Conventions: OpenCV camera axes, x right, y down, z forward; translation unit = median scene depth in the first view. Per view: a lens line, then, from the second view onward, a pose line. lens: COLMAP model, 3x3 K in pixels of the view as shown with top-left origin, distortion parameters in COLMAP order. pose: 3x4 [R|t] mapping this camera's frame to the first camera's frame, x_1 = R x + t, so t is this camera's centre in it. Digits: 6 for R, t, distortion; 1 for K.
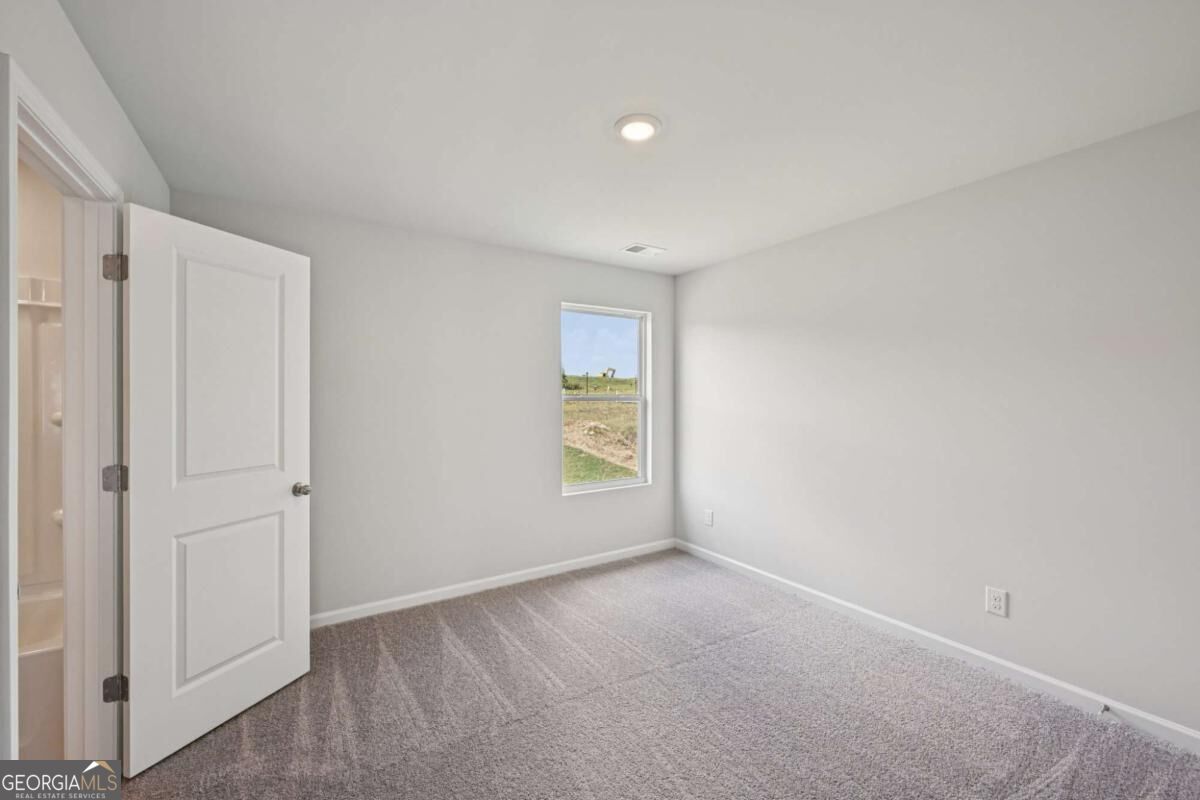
lens RADIAL K [[479.7, 0, 604.9], [0, 479.7, 397.3], [0, 0, 1]] dist [0.001217, -0.000456]
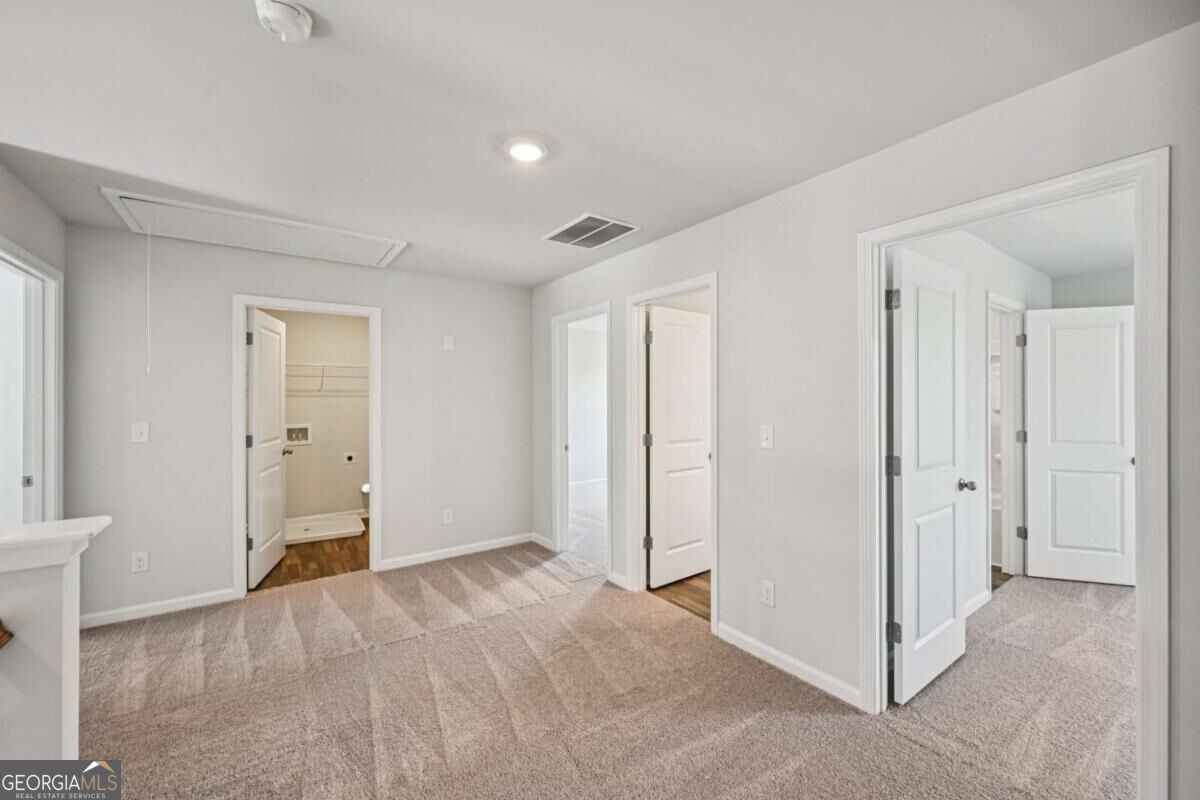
lens RADIAL K [[479.7, 0, 597.6], [0, 479.7, 399.5], [0, 0, 1]] dist [0.001217, -0.000456]
pose [[0.026598, 0.007644, -0.999617, 1.103547], [0.009168, 0.999927, 0.007890, -0.035137], [0.999604, -0.009374, 0.026526, -0.978692]]
